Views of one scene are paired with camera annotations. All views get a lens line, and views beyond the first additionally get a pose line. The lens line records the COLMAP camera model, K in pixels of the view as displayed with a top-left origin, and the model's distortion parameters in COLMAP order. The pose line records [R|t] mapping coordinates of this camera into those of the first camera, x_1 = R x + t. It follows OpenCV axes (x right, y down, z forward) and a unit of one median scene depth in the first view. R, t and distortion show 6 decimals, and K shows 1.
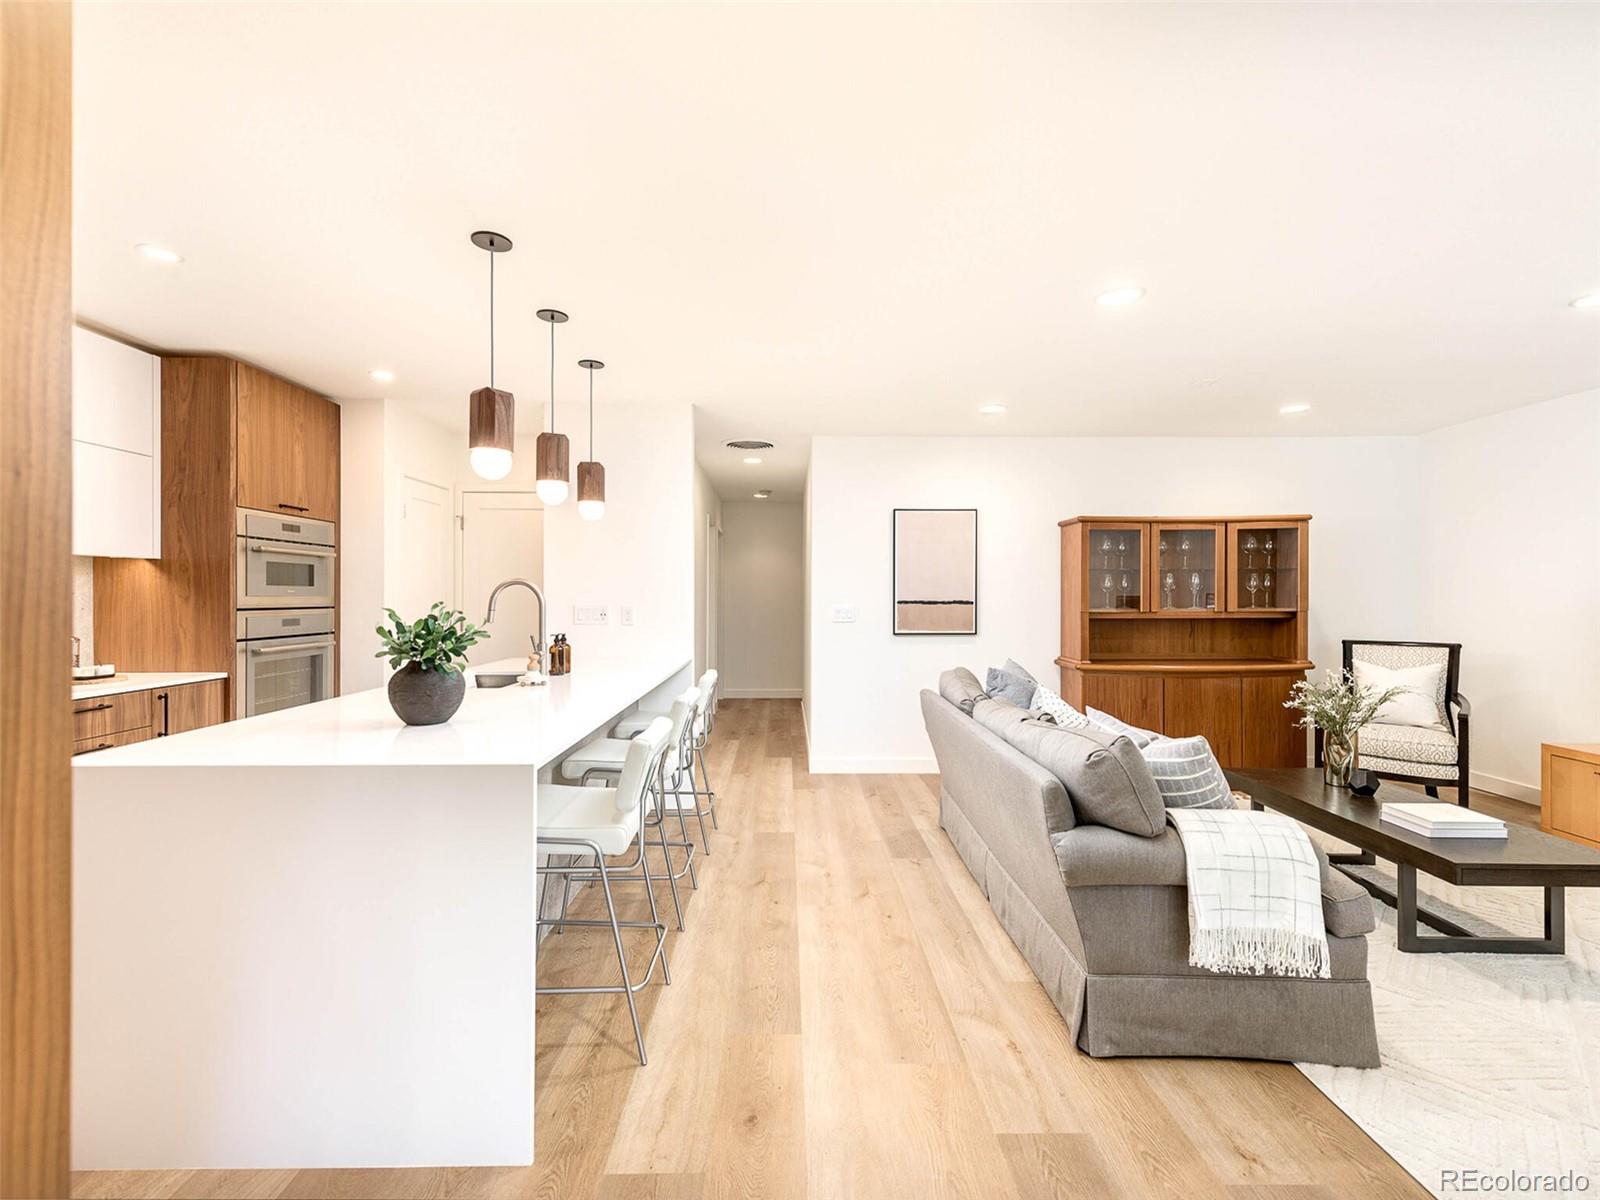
lens RADIAL K [[712.2, 0, 796.9], [0, 712.2, 607.8], [0, 0, 1]] dist [0.011864, -0.003279]
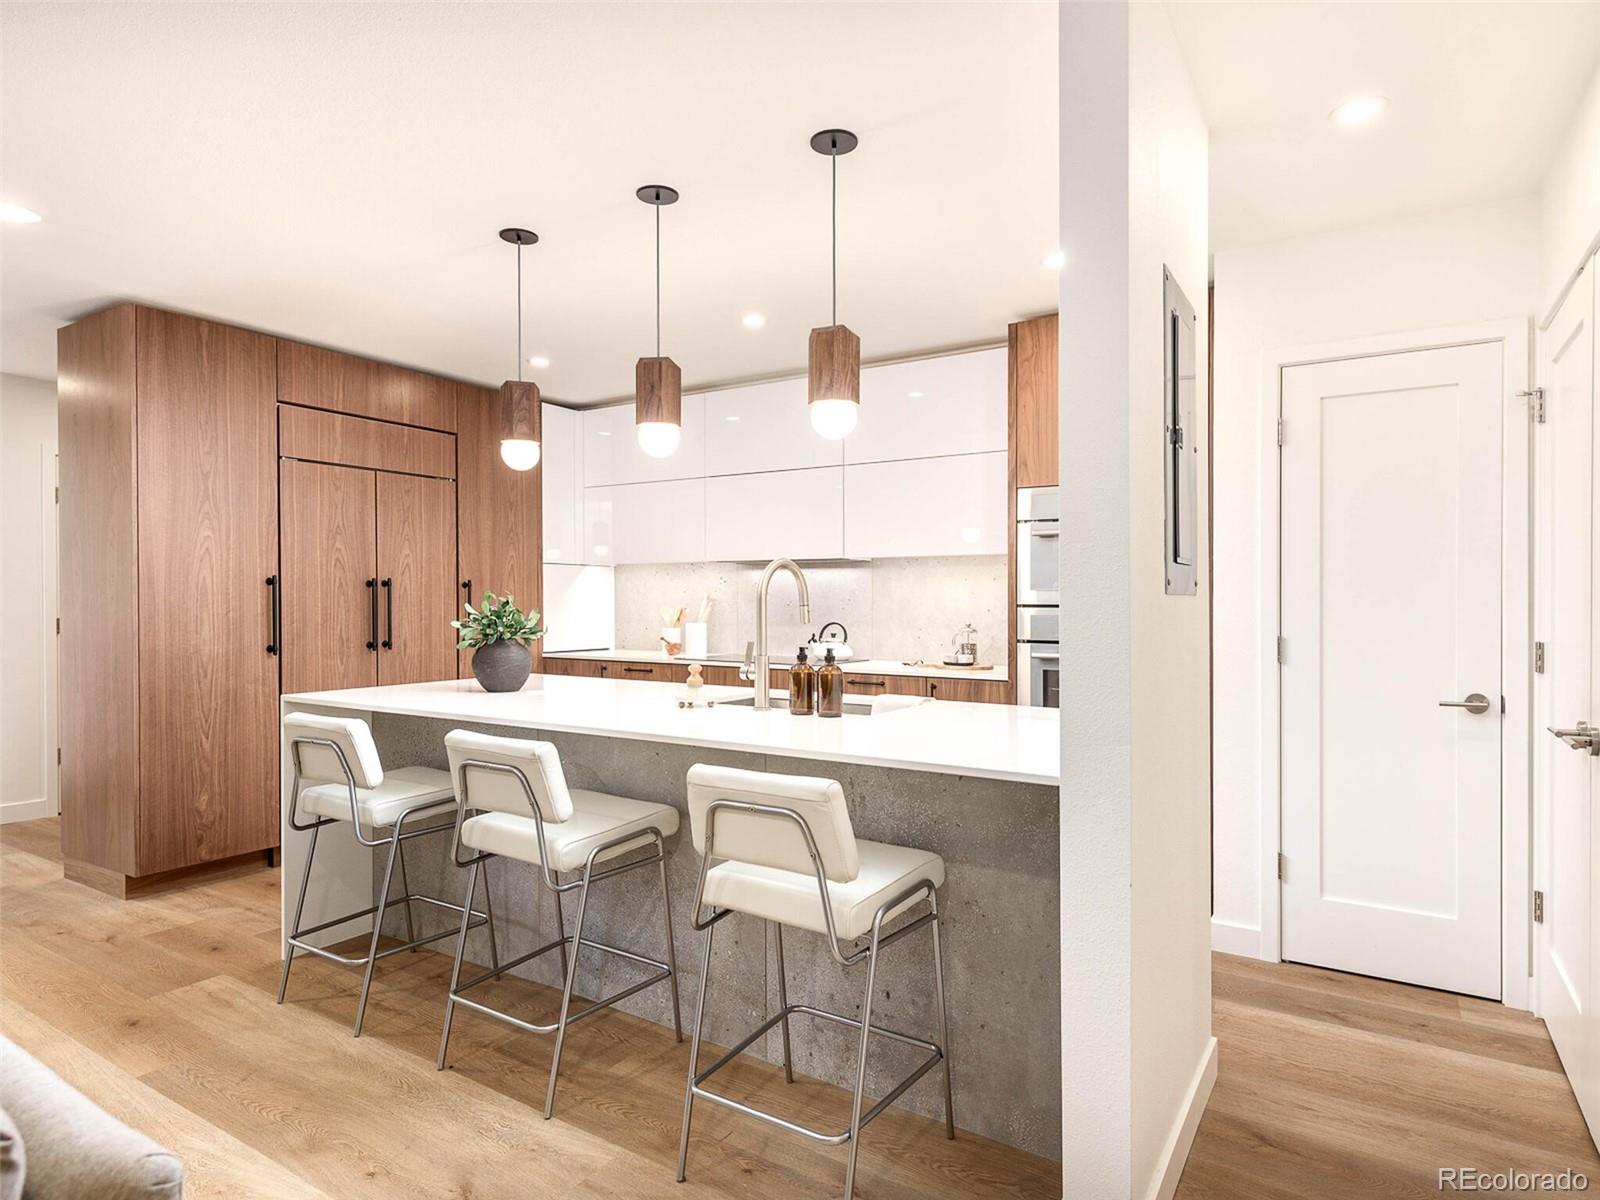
lens RADIAL K [[926.4, 0, 810.7], [0, 926.4, 611.6], [0, 0, 1]] dist [0.012601, -0.000866]
pose [[-0.549238, 0.005949, -0.835645, 0.312616], [-0.019590, 0.999608, 0.019992, -0.008138], [0.835436, 0.027351, -0.548906, 1.428682]]
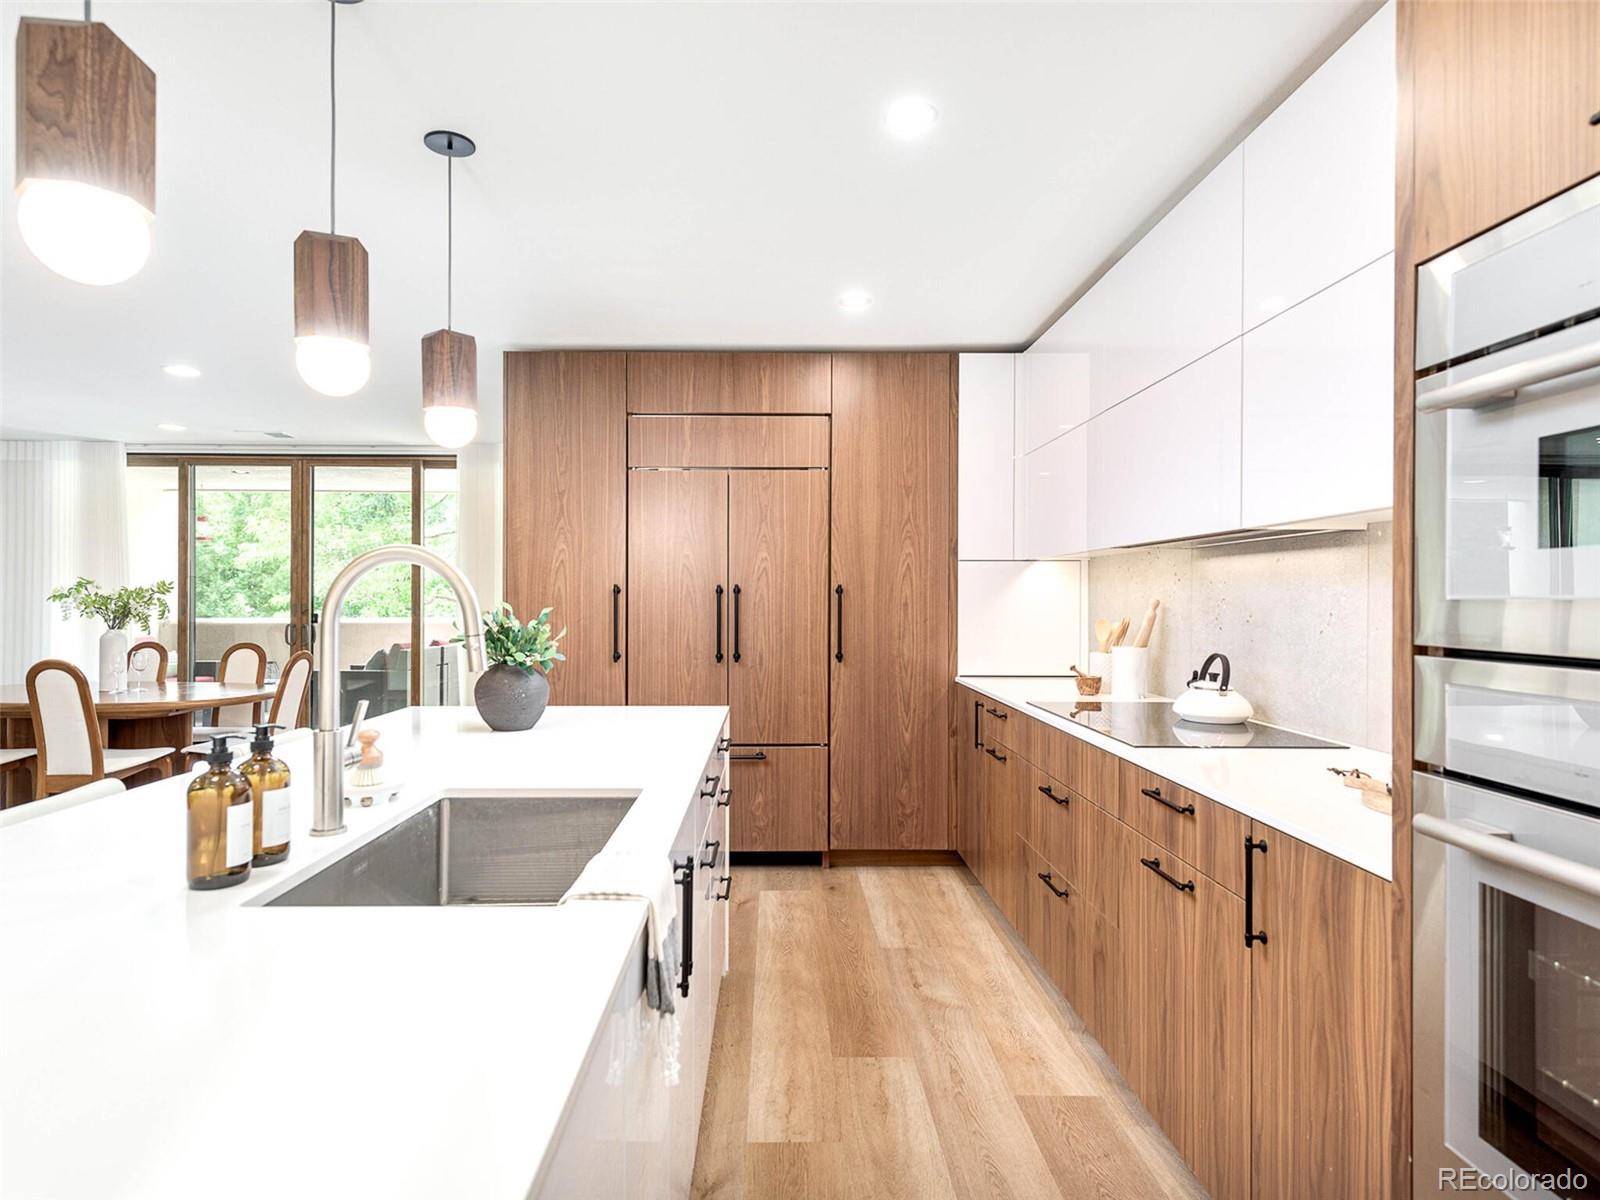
lens RADIAL K [[890.4, 0, 768.0], [0, 890.4, 596.0], [0, 0, 1]] dist [0.027838, 0.000066]
pose [[-0.999816, -0.003825, 0.018796, -0.543866], [-0.003527, 0.999868, 0.015860, -0.021340], [-0.018855, 0.015791, -0.999698, 1.360553]]
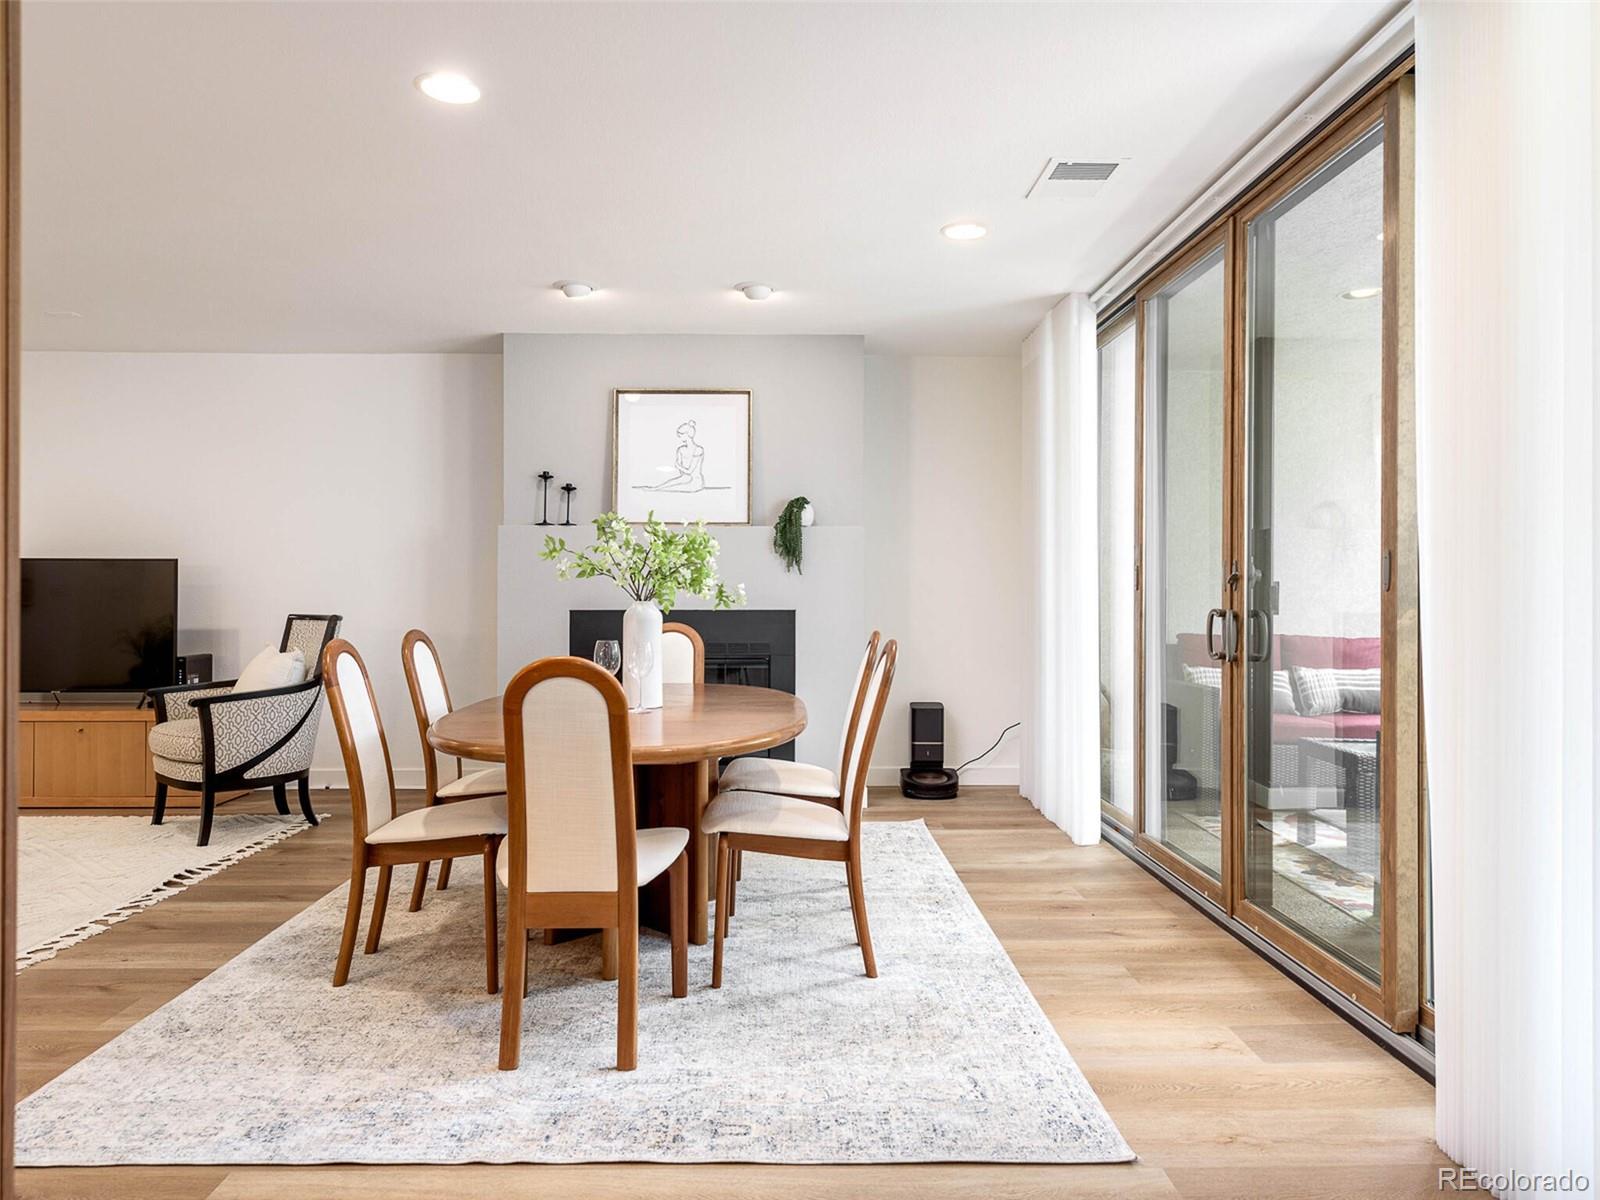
lens RADIAL K [[1095.9, 0, 803.6], [0, 1095.9, 565.7], [0, 0, 1]] dist [0.010045, -0.001538]
pose [[-0.011329, 0.021582, 0.999703, -0.493705], [0.014174, 0.999670, -0.021421, 0.052279], [-0.999835, 0.013927, -0.011631, -0.271234]]
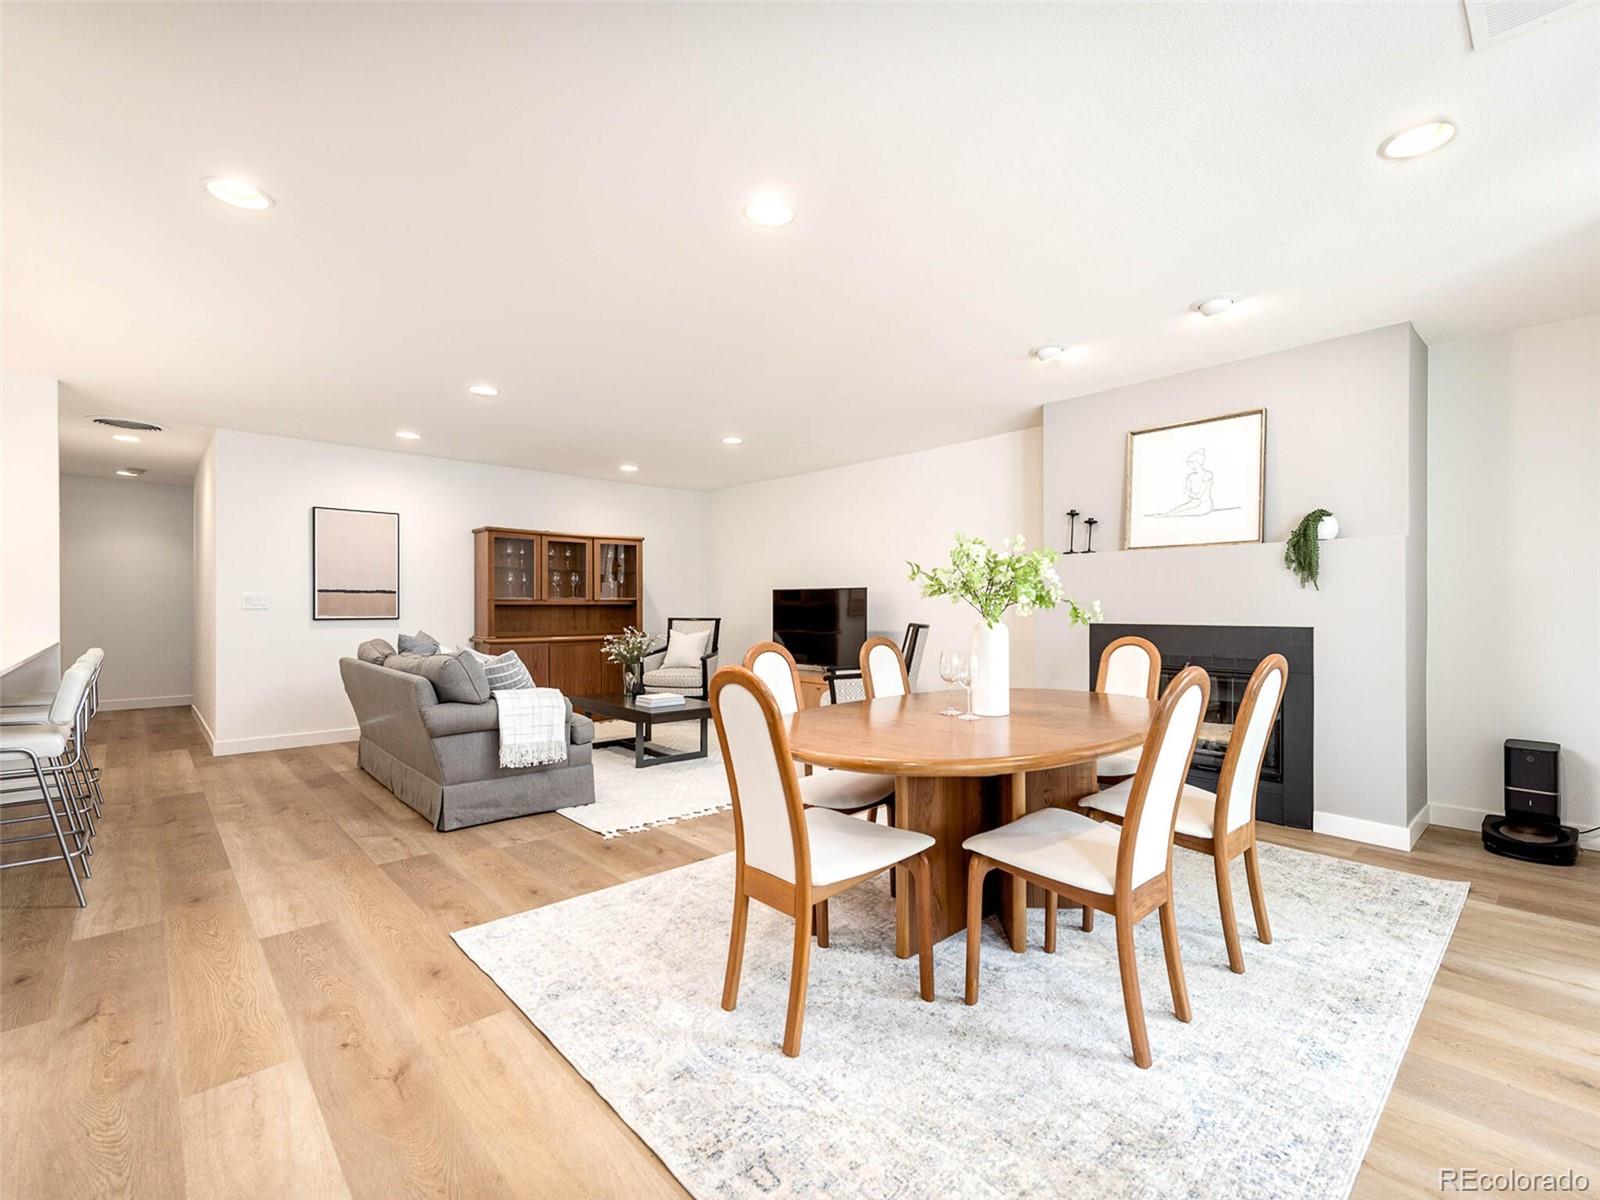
lens RADIAL K [[723.5, 0, 826.0], [0, 723.5, 596.0], [0, 0, 1]] dist [0.009853, -0.000310]
pose [[0.734254, 0.007982, 0.678828, -0.073305], [0.011325, 0.999648, -0.024004, 0.055521], [-0.678780, 0.025313, 0.733905, -0.577155]]
